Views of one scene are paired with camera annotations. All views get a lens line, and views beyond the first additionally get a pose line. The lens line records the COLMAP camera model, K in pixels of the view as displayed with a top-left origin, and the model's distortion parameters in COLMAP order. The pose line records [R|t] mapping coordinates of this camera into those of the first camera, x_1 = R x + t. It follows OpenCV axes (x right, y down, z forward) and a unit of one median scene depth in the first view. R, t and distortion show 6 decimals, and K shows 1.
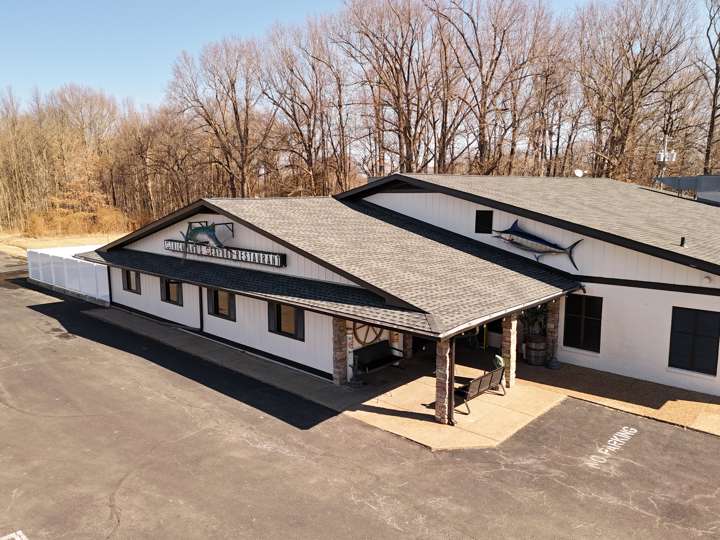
lens RADIAL K [[529.3, 0, 364.1], [0, 529.3, 269.1], [0, 0, 1]] dist [0.089387, -0.093661]
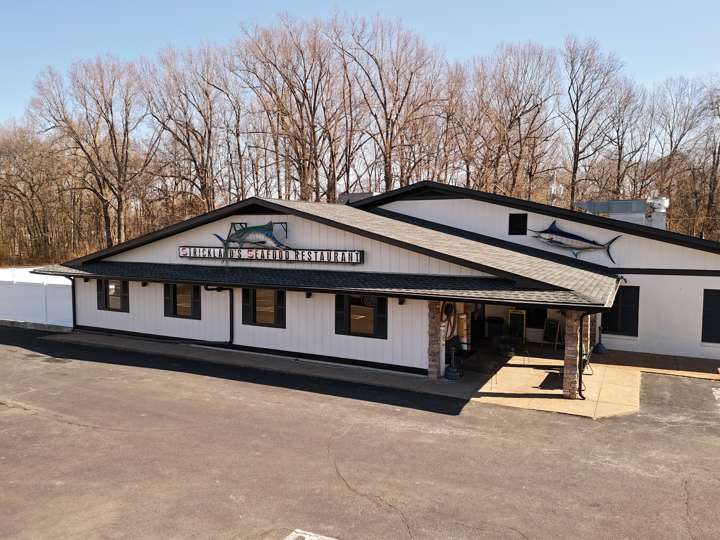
lens RADIAL K [[529.3, 0, 364.1], [0, 529.3, 269.1], [0, 0, 1]] dist [0.089387, -0.093661]
pose [[0.959863, -0.013219, 0.280158, -0.409771], [0.034182, 0.996956, -0.070075, 0.072209], [-0.278378, 0.076839, 0.957393, 0.065598]]
